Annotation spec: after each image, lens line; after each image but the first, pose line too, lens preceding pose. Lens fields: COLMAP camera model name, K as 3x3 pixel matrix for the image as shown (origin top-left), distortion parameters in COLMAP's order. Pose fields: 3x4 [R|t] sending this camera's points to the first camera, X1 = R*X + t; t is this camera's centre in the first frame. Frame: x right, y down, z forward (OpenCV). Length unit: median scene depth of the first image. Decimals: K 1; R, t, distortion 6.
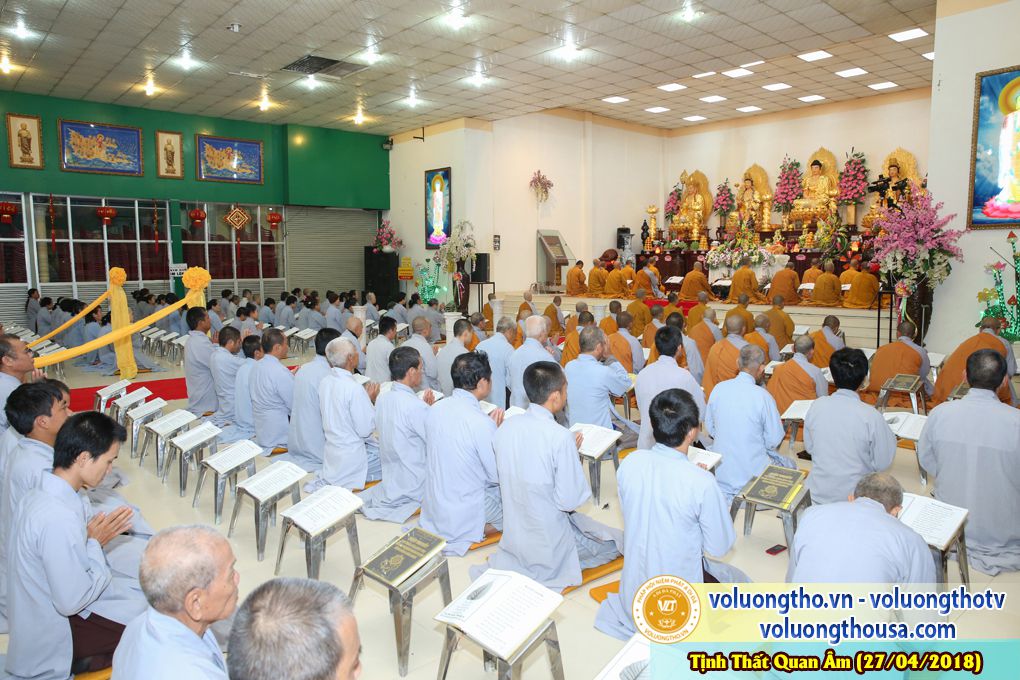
lens RADIAL K [[699.8, 0, 509.4], [0, 699.8, 347.4], [0, 0, 1]] dist [-0.099359, 0.073232]
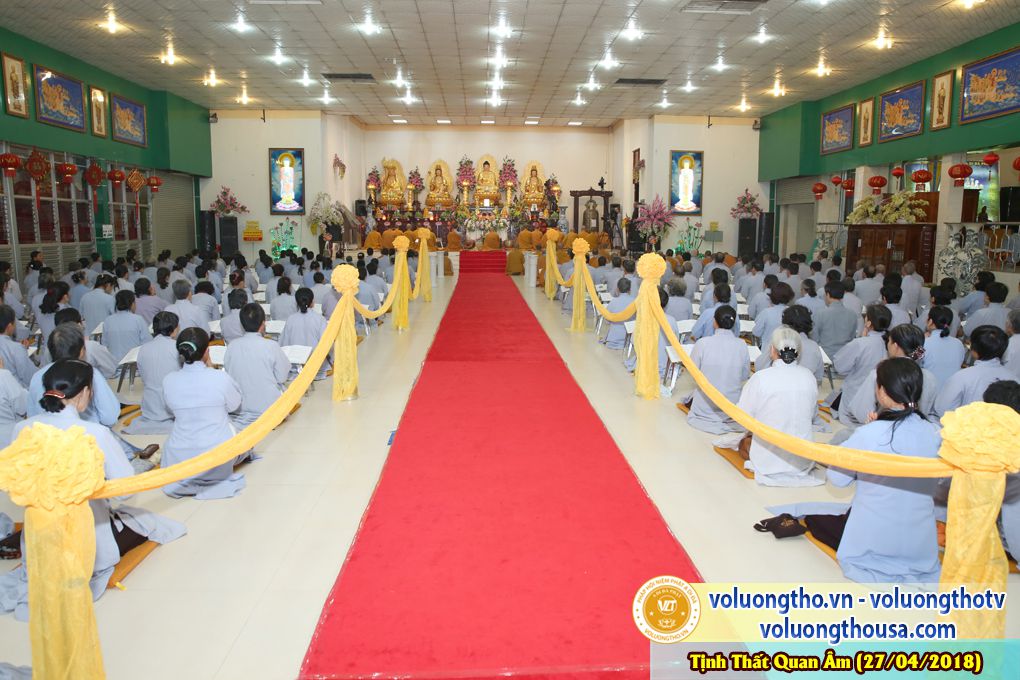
lens RADIAL K [[699.8, 0, 506.2], [0, 699.8, 361.6], [0, 0, 1]] dist [-0.099359, 0.073232]
pose [[0.632401, -0.139312, 0.762012, -0.814746], [0.081446, 0.990201, 0.113437, 0.005555], [-0.770348, -0.009675, 0.637550, -0.057204]]
